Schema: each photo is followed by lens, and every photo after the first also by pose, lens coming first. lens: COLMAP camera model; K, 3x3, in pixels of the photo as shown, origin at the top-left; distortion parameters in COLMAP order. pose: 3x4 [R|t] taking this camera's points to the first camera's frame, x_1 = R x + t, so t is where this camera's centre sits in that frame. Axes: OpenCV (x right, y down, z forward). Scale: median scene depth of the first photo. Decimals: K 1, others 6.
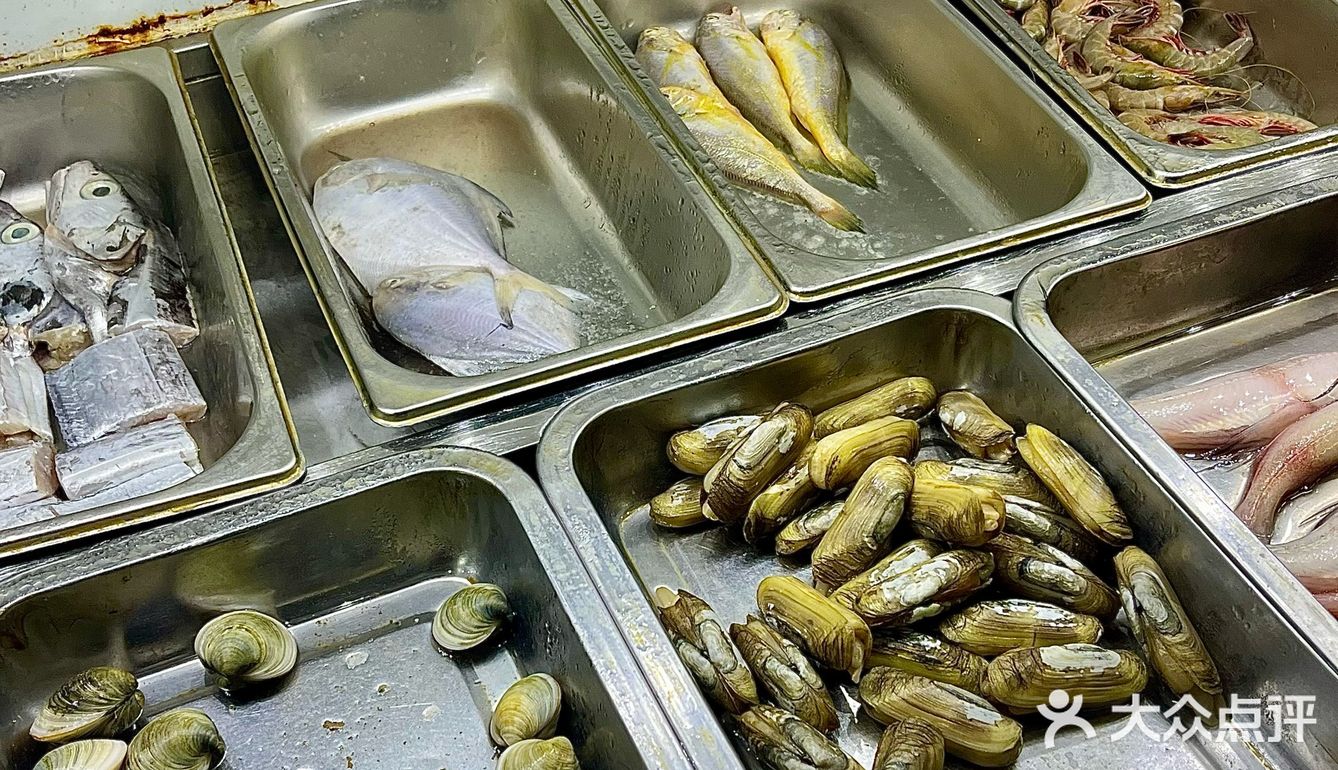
lens RADIAL K [[1645.8, 0, 669.0], [0, 1645.8, 385.0], [0, 0, 1]] dist [0.116221, -0.454277]
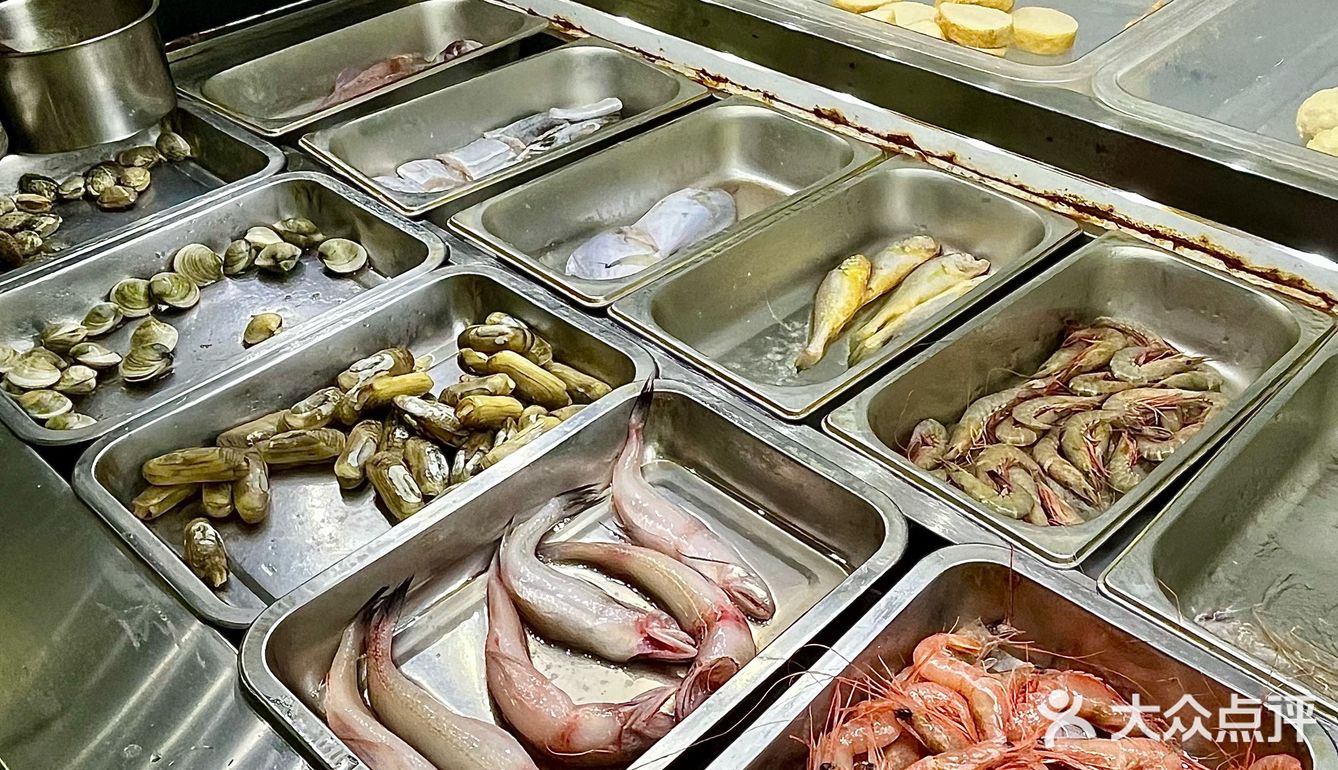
lens RADIAL K [[1199.2, 0, 692.2], [0, 1199.2, 383.8], [0, 0, 1]] dist [-0.009560, 0.002861]
pose [[0.398714, 0.573512, -0.715619, 0.811987], [-0.625942, 0.740488, 0.244692, -0.274474], [0.670241, 0.350374, 0.654228, 0.238734]]
